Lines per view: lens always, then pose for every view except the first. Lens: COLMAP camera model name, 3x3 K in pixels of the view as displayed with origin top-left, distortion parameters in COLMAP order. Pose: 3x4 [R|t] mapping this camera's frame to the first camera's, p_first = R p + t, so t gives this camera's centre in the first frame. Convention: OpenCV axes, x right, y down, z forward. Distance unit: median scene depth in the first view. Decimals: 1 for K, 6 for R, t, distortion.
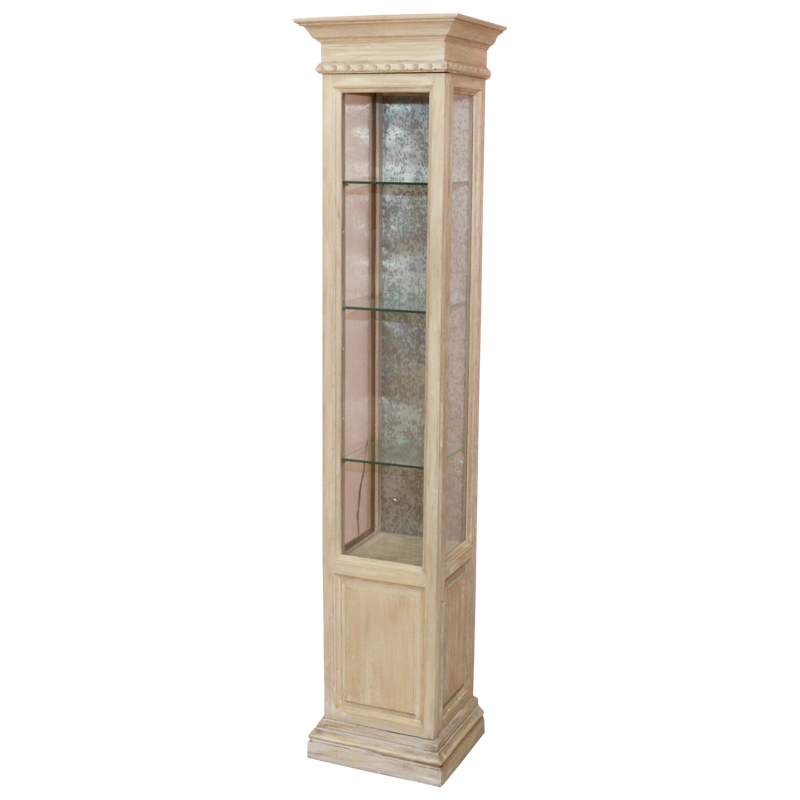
lens RADIAL K [[1242.8, 0, 400.0], [0, 1242.8, 400.0], [0, 0, 1]] dist [-0.048175, -0.078504]
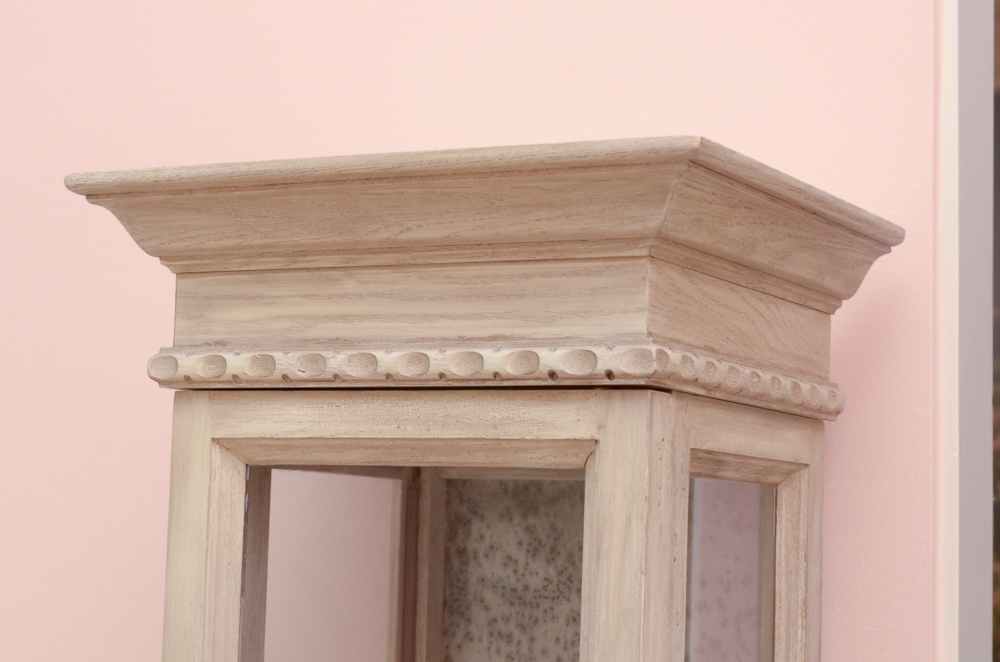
lens RADIAL K [[2285.1, 0, 500.0], [0, 2285.1, 331.0], [0, 0, 1]] dist [0.030979, -0.108773]
pose [[0.996589, 0.014405, -0.081259, 0.041814], [-0.038086, 0.953799, -0.298022, -0.138714], [0.073212, 0.300100, 0.951094, 0.560043]]
